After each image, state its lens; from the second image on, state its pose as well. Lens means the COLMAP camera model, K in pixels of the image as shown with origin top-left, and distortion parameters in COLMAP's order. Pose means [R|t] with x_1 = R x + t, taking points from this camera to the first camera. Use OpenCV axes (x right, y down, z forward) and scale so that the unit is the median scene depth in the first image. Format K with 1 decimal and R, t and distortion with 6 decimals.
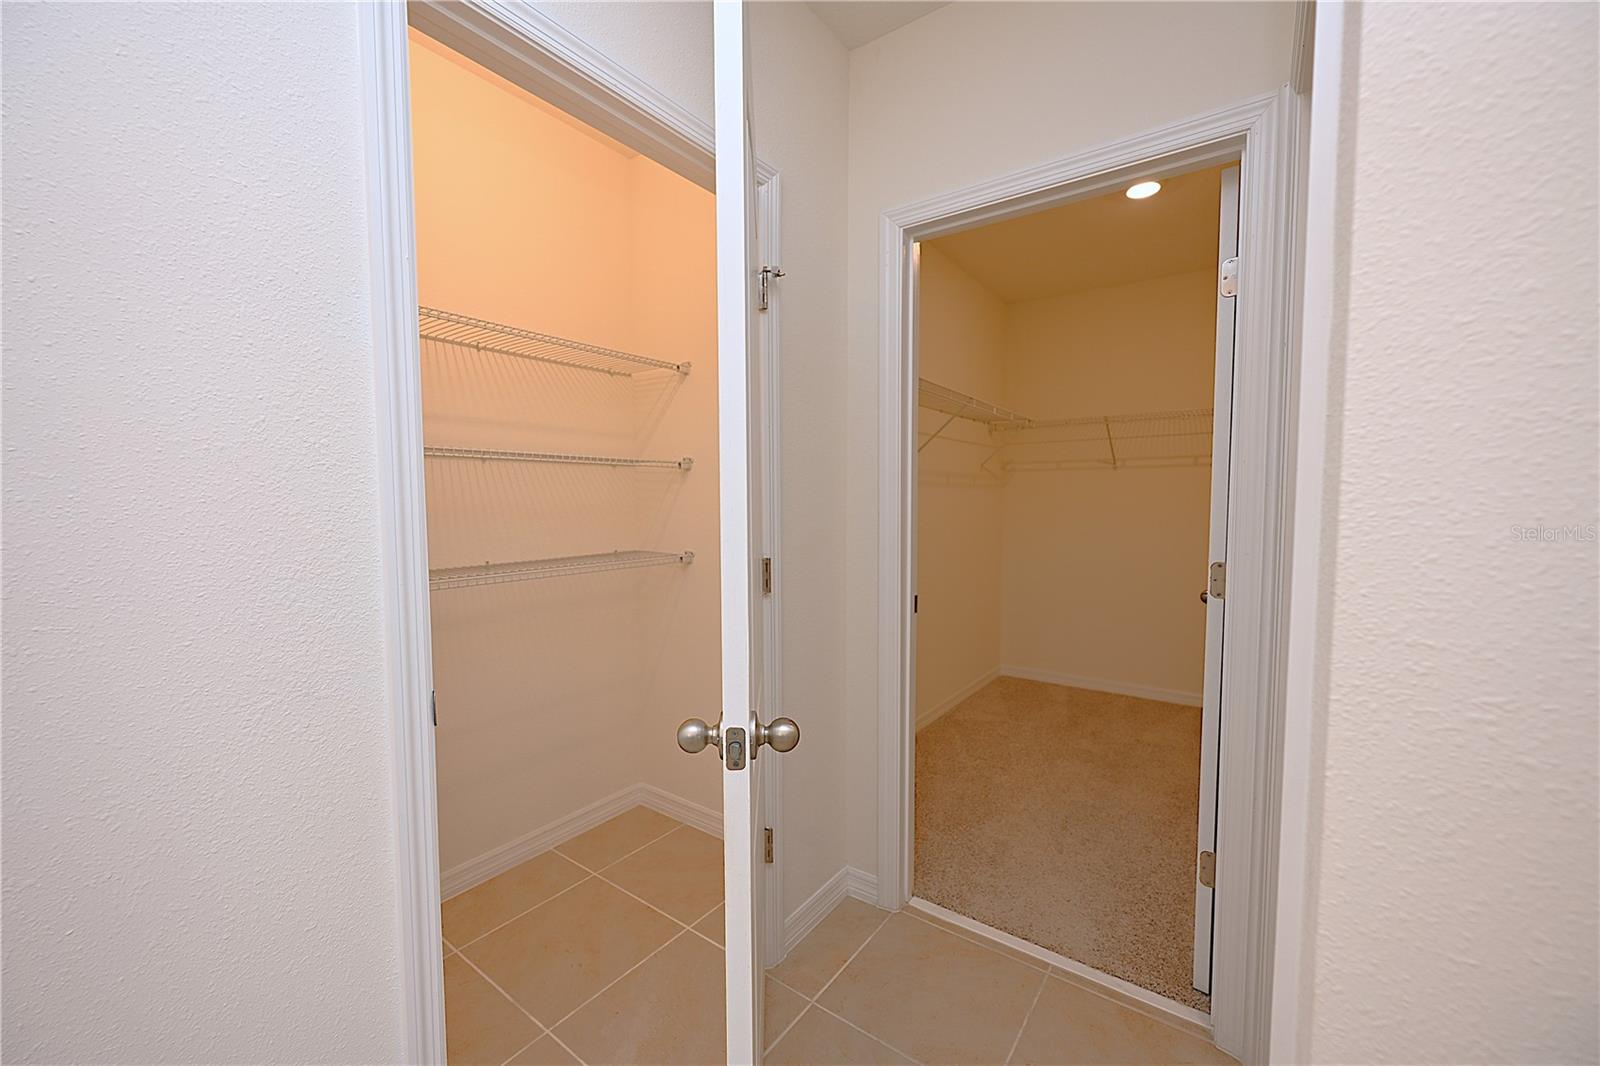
lens RADIAL K [[631.8, 0, 794.5], [0, 631.8, 541.3], [0, 0, 1]] dist [0.001322, -0.000107]
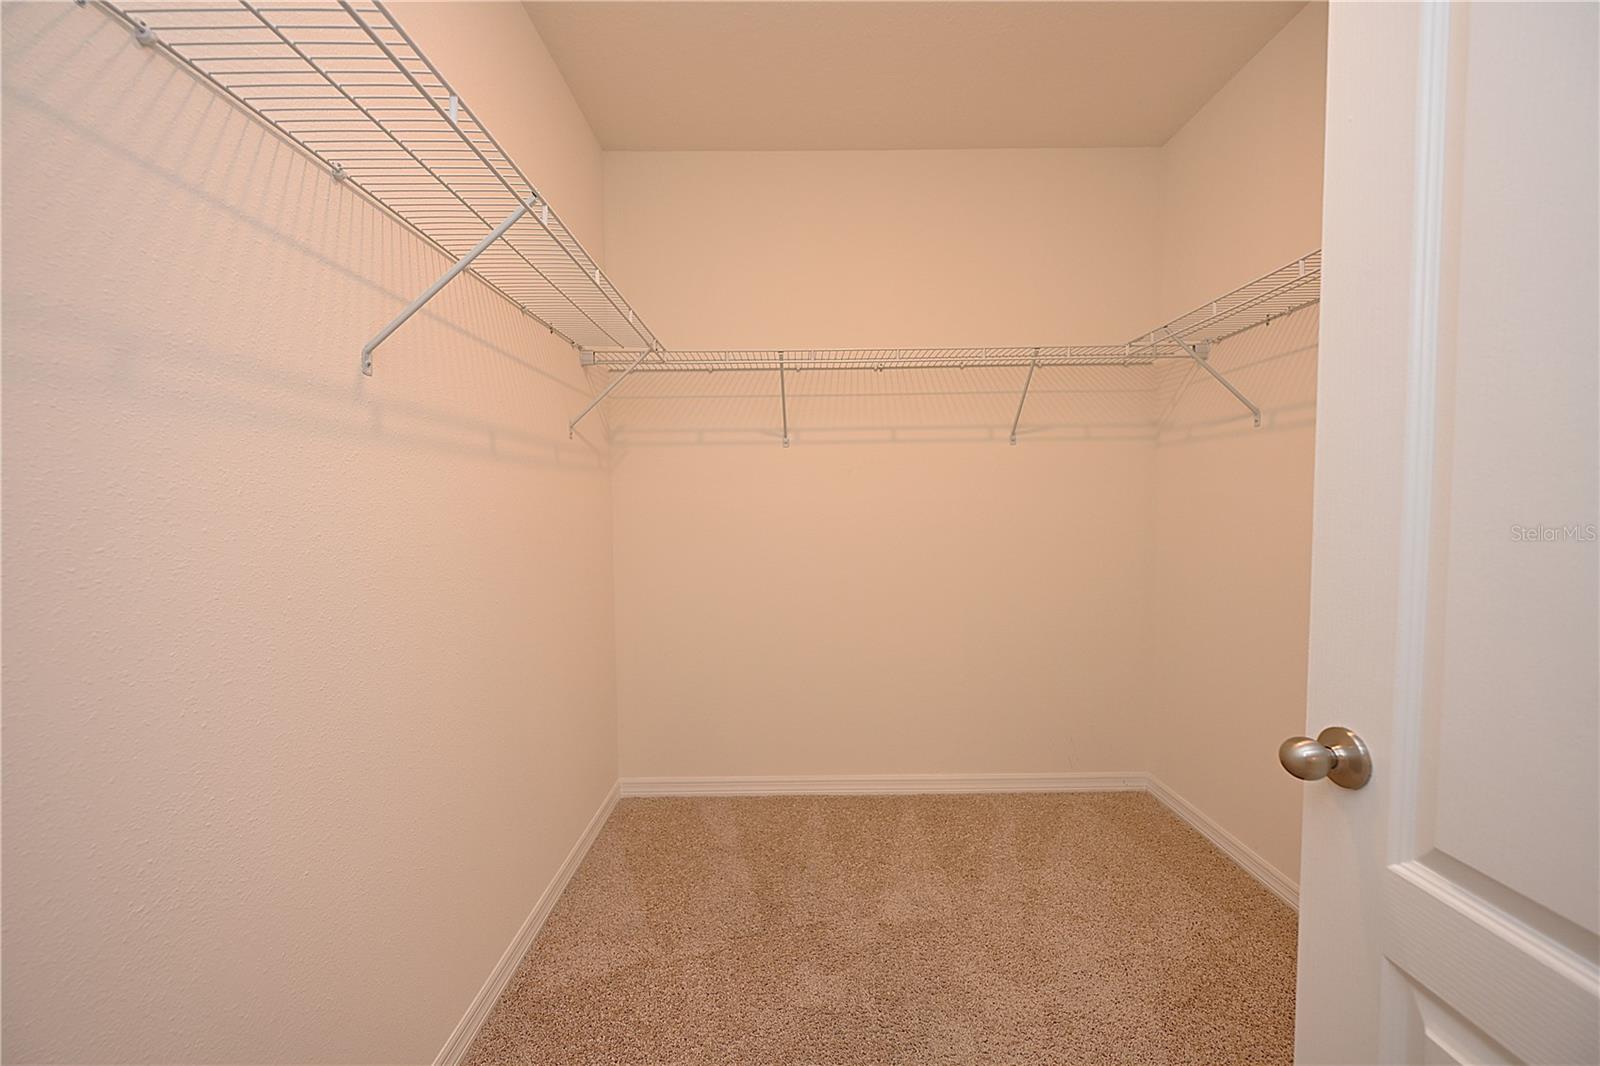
lens RADIAL K [[631.8, 0, 801.1], [0, 631.8, 529.4], [0, 0, 1]] dist [0.001322, -0.000107]
pose [[0.802709, -0.032561, 0.595481, 0.140749], [0.047094, 0.998851, -0.008865, -0.023340], [-0.594508, 0.035159, 0.803321, 0.490127]]
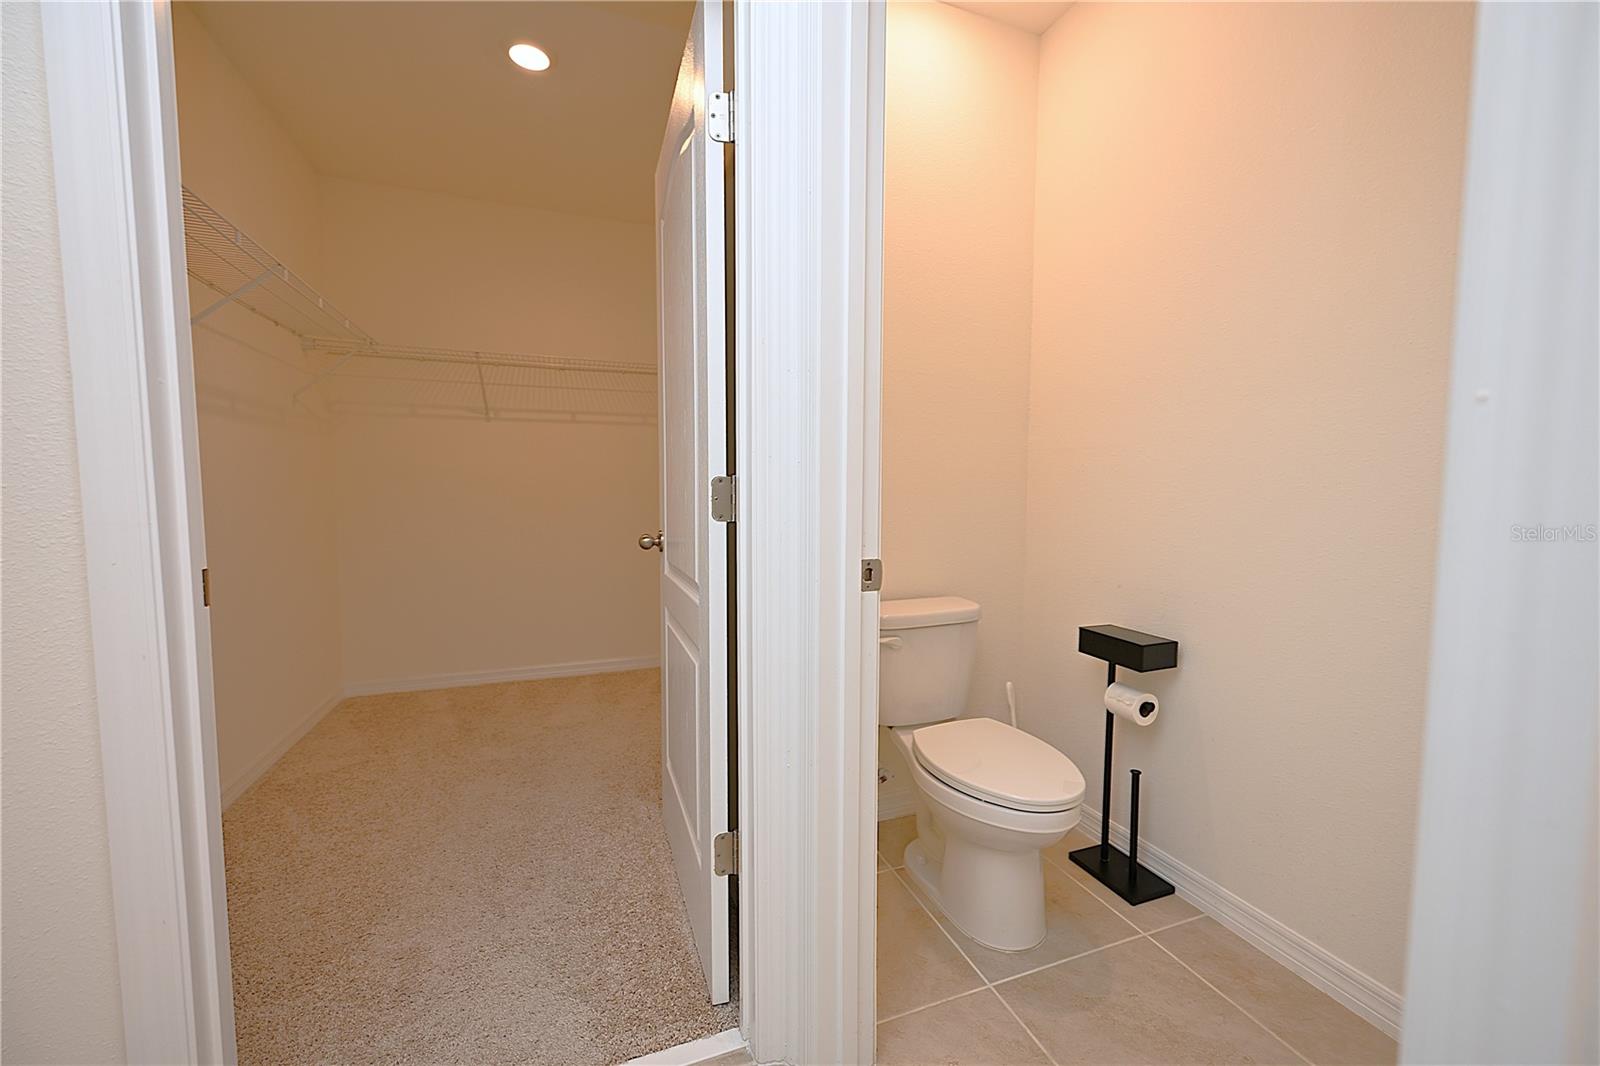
lens RADIAL K [[631.8, 0, 812.0], [0, 631.8, 534.9], [0, 0, 1]] dist [0.001322, -0.000107]
pose [[0.538726, -0.054405, 0.840723, 0.019995], [0.049715, 0.998227, 0.032741, 0.033592], [-0.841013, 0.024159, 0.540475, 0.180552]]
